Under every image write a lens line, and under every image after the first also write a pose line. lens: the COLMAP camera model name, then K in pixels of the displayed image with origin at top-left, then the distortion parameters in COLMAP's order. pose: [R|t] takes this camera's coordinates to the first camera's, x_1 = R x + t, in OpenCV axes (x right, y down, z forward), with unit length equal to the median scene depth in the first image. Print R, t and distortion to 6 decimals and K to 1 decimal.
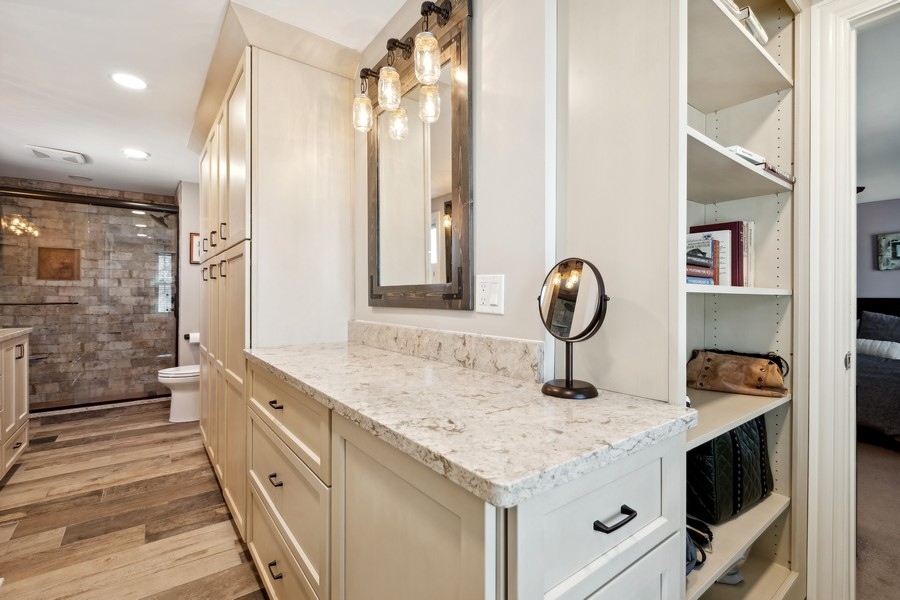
lens RADIAL K [[405.5, 0, 447.5], [0, 405.5, 297.4], [0, 0, 1]] dist [0.000292, 0.000189]
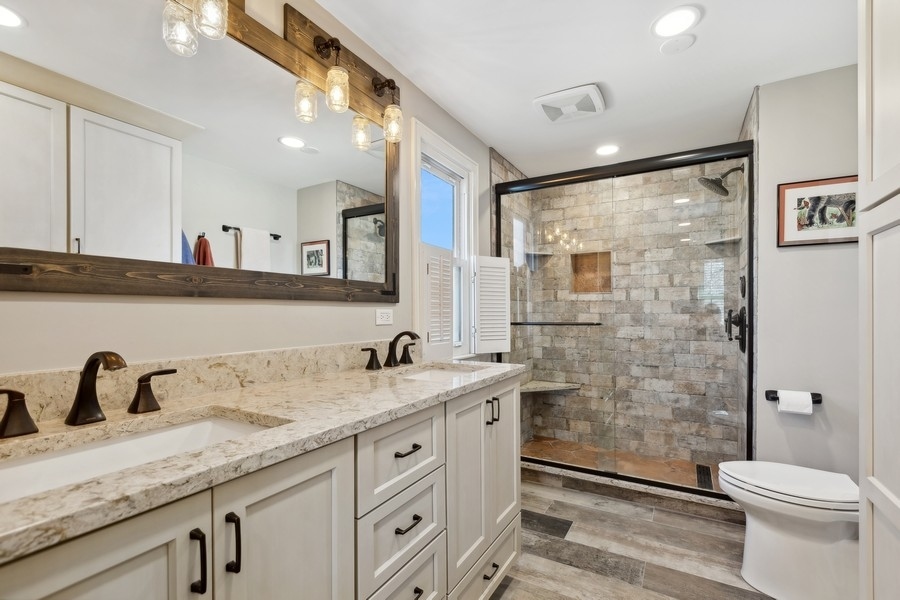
lens RADIAL K [[405.5, 0, 448.9], [0, 405.5, 309.1], [0, 0, 1]] dist [0.000292, 0.000189]
pose [[0.386526, -0.009309, -0.922232, -0.321616], [-0.000584, 0.999946, -0.010338, -0.003093], [0.922278, 0.004534, 0.386500, 0.423658]]
